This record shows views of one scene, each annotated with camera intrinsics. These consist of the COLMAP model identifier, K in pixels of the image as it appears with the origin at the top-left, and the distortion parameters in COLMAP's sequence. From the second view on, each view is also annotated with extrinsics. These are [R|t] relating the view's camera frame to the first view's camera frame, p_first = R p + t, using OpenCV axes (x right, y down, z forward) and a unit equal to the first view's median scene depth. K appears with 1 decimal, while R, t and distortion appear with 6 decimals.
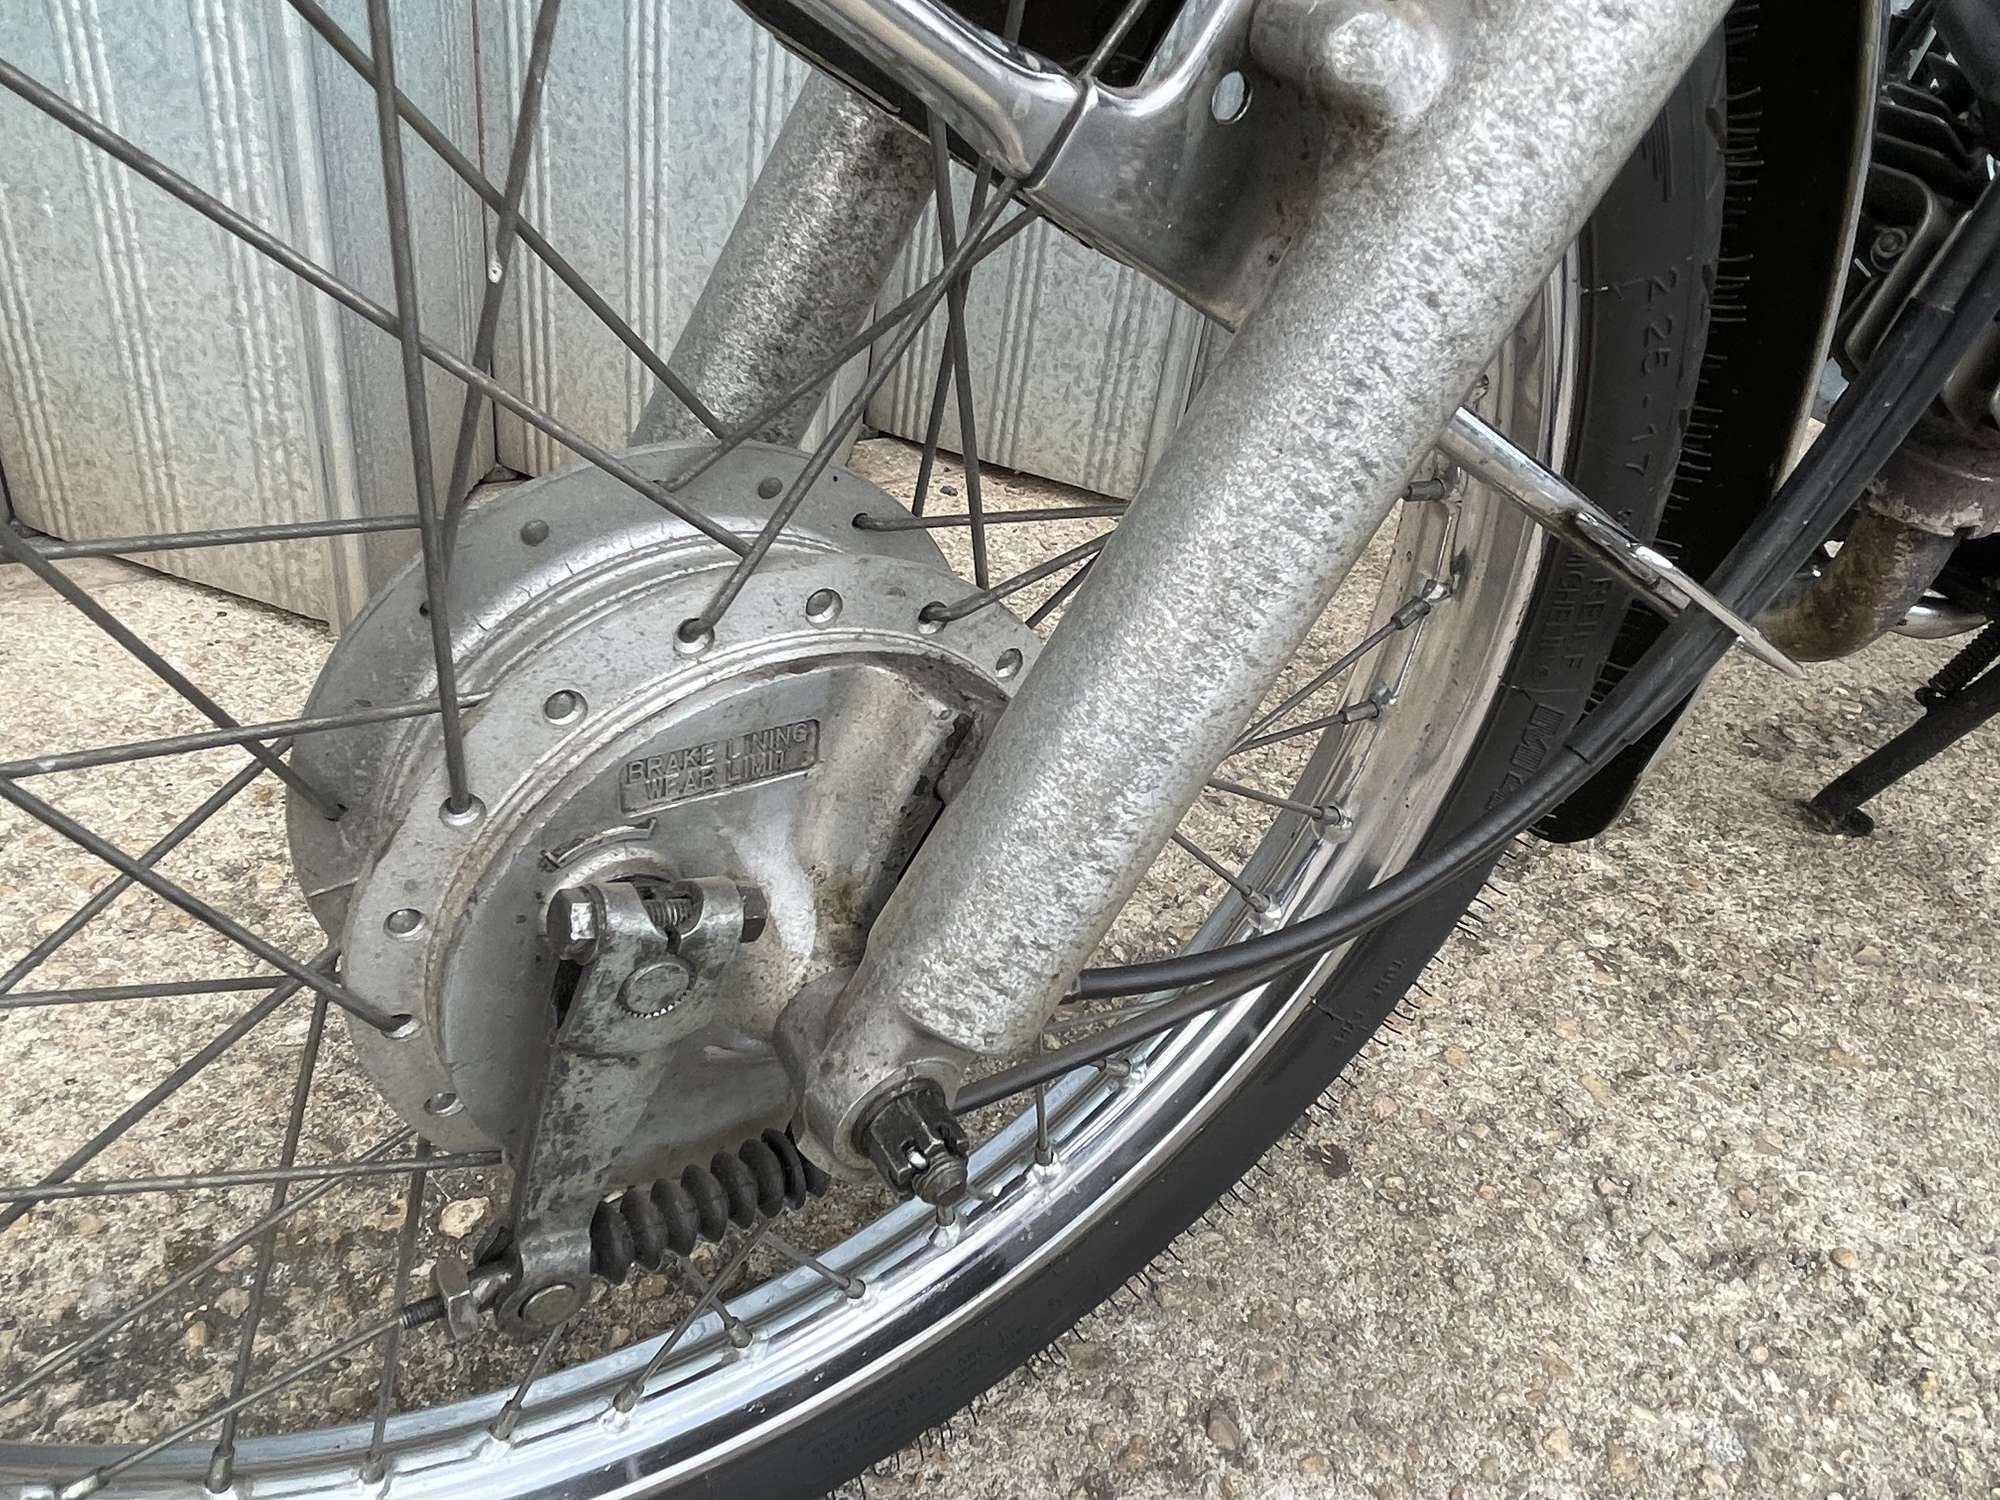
lens RADIAL K [[1472.8, 0, 1007.6], [0, 1472.8, 742.5], [0, 0, 1]] dist [0.011350, -0.030337]
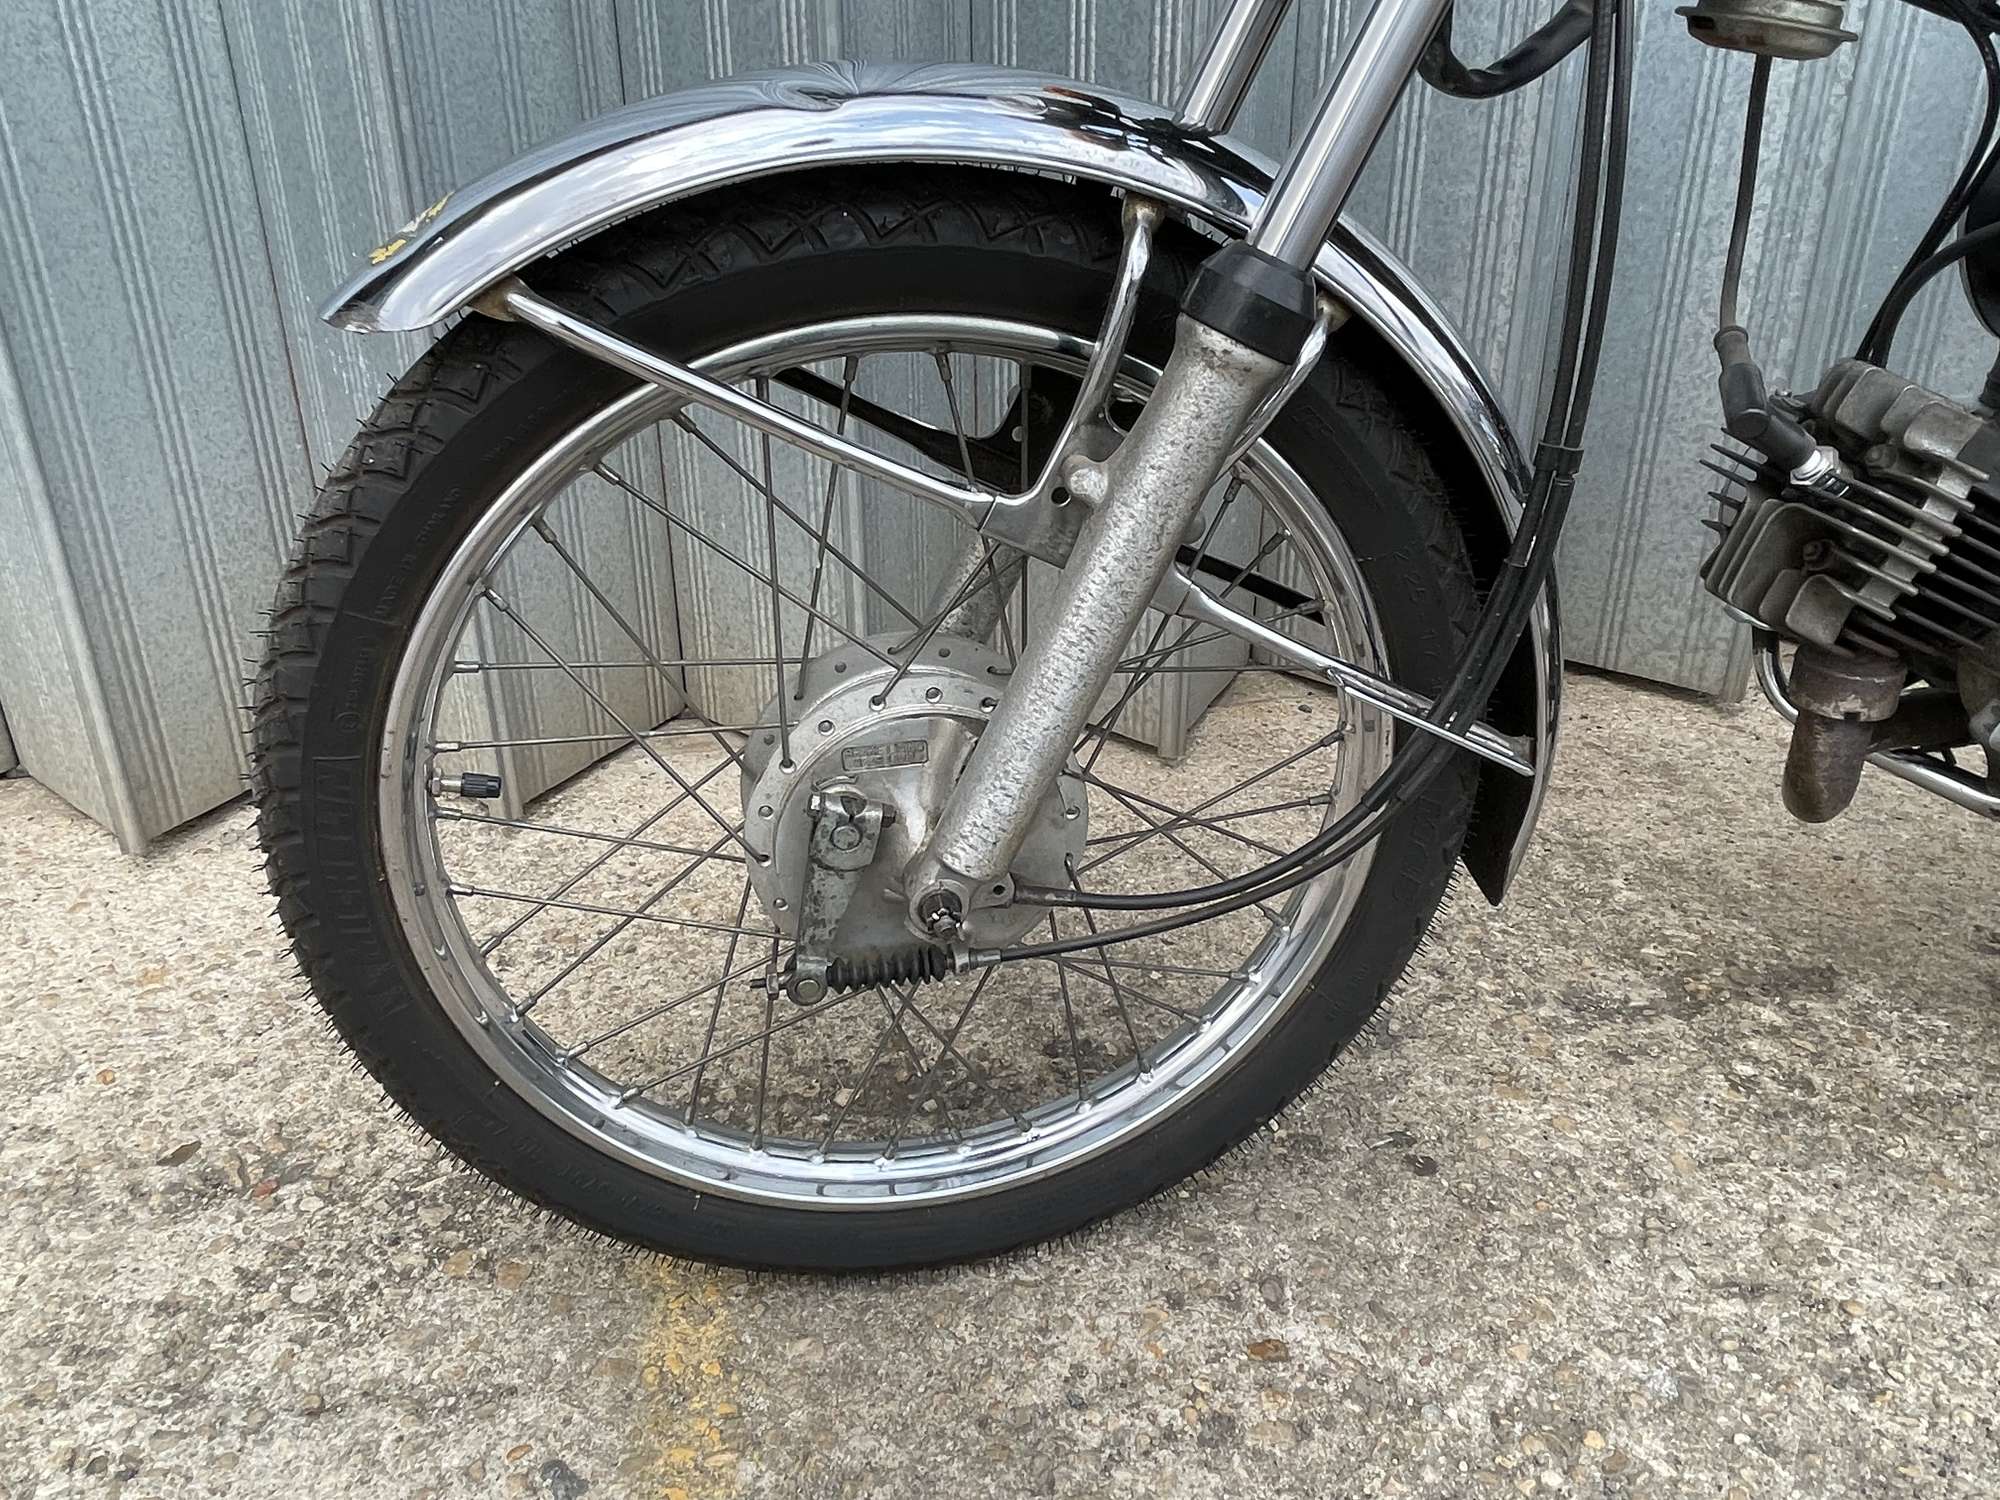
lens RADIAL K [[1472.8, 0, 1007.6], [0, 1472.8, 742.5], [0, 0, 1]] dist [0.011350, -0.030337]
pose [[0.923380, 0.027126, -0.382929, 0.434750], [-0.092957, 0.983614, -0.154475, 0.164712], [0.372464, 0.178235, 0.910771, -0.541856]]
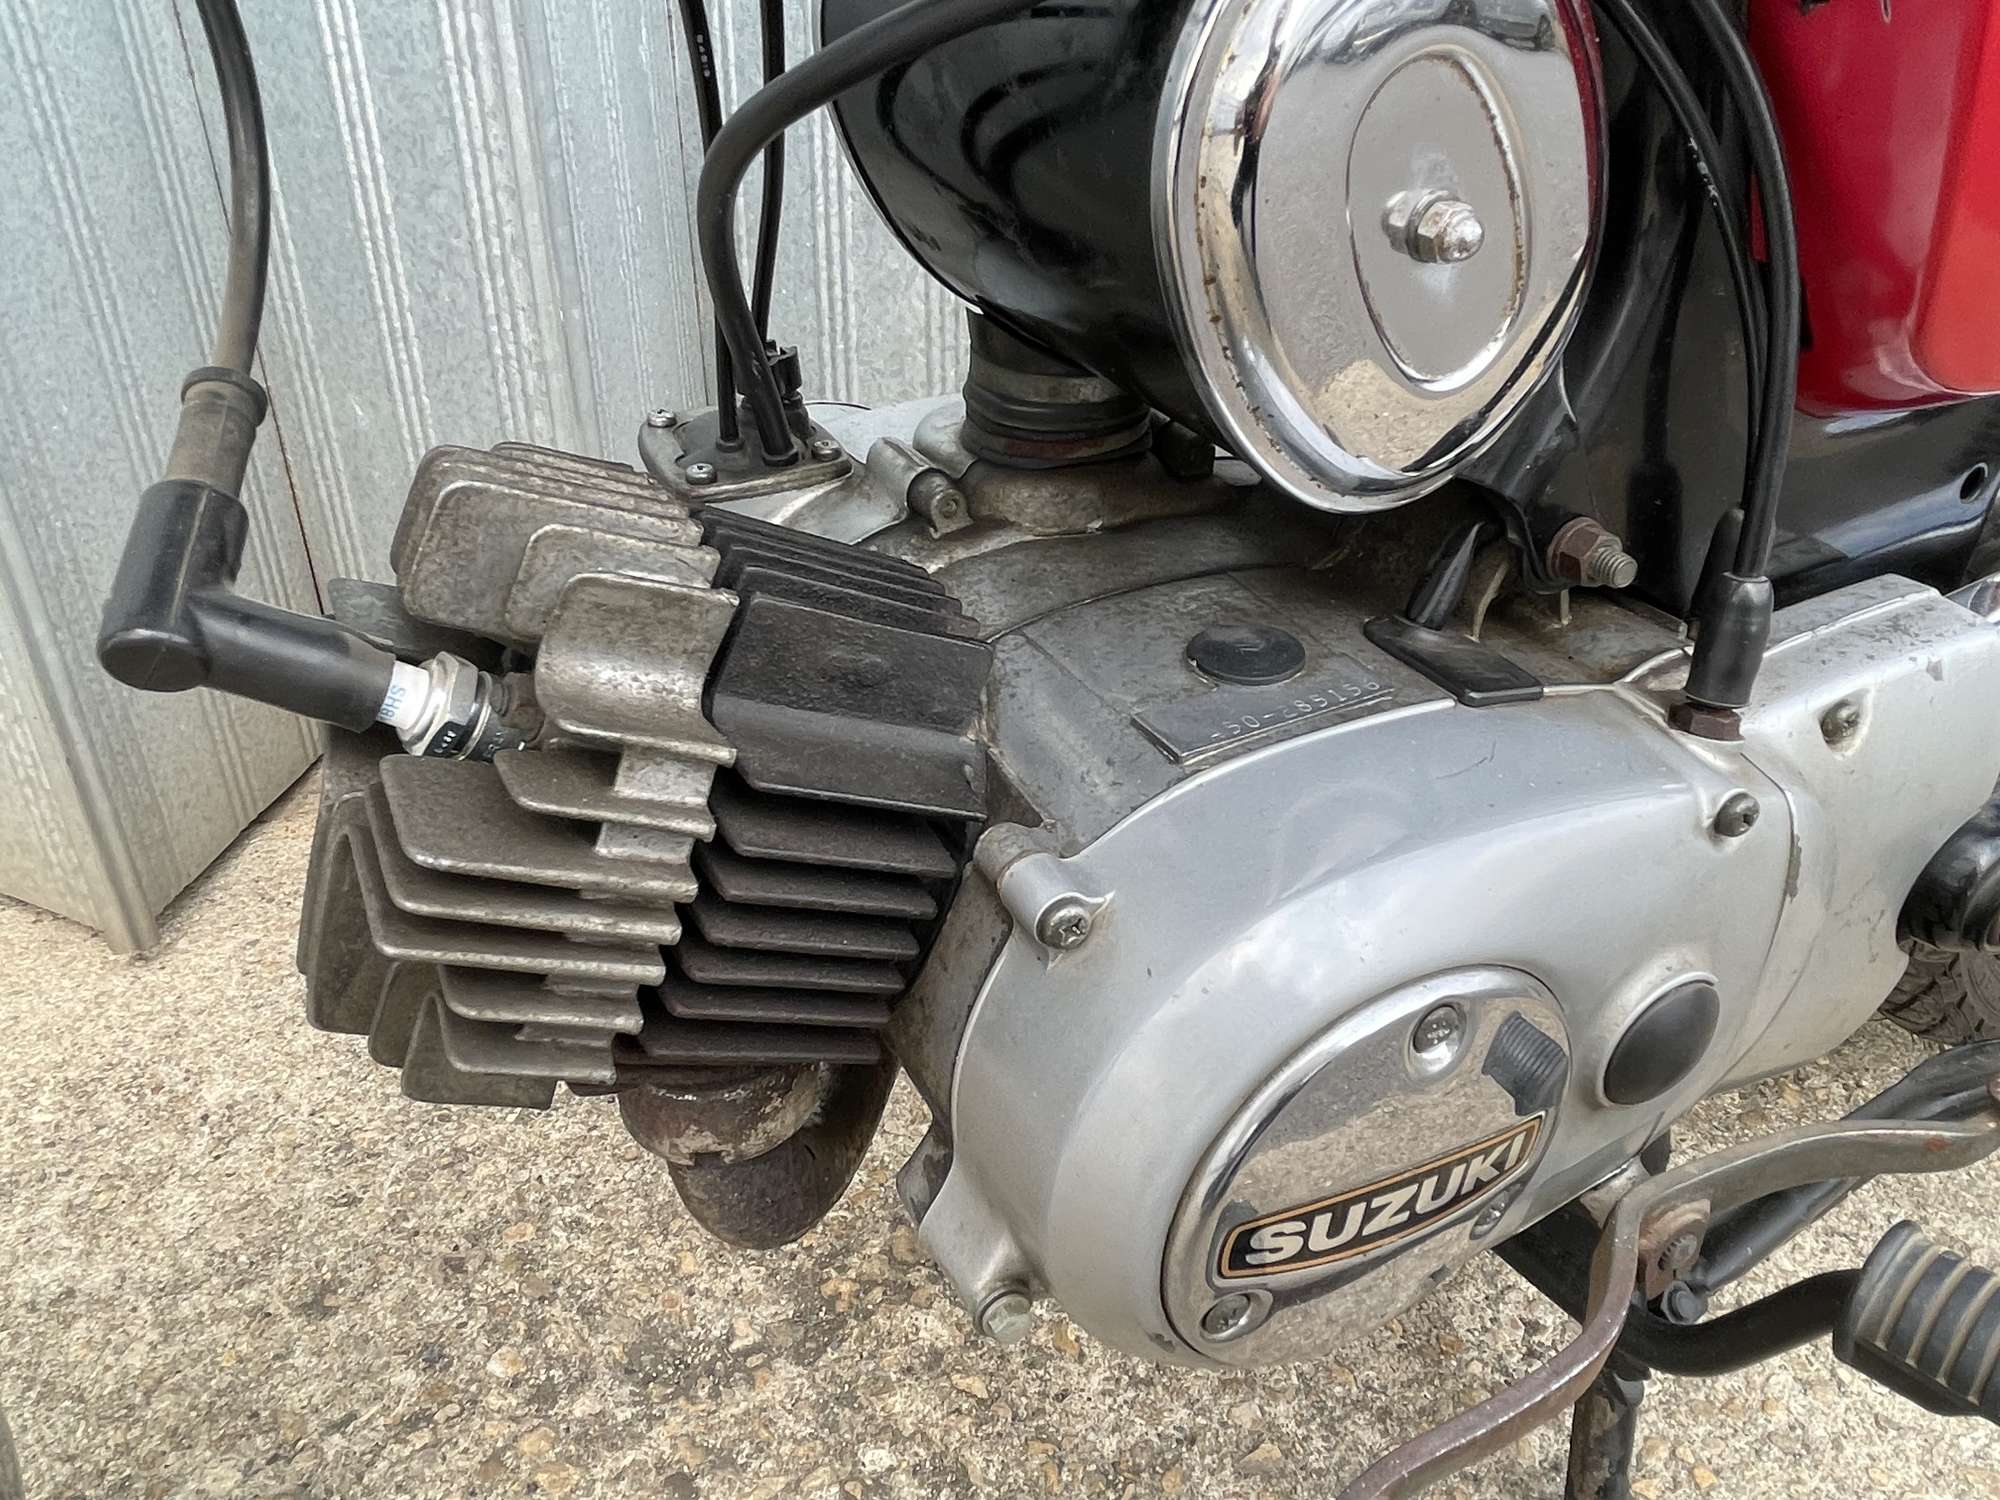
lens RADIAL K [[1480.7, 0, 1001.4], [0, 1480.7, 747.7], [0, 0, 1]] dist [0.004386, -0.018049]
pose [[0.990205, -0.075145, -0.117676, 0.849829], [0.069736, 0.996340, -0.049435, -0.279090], [0.120960, 0.040744, 0.991821, 0.335235]]
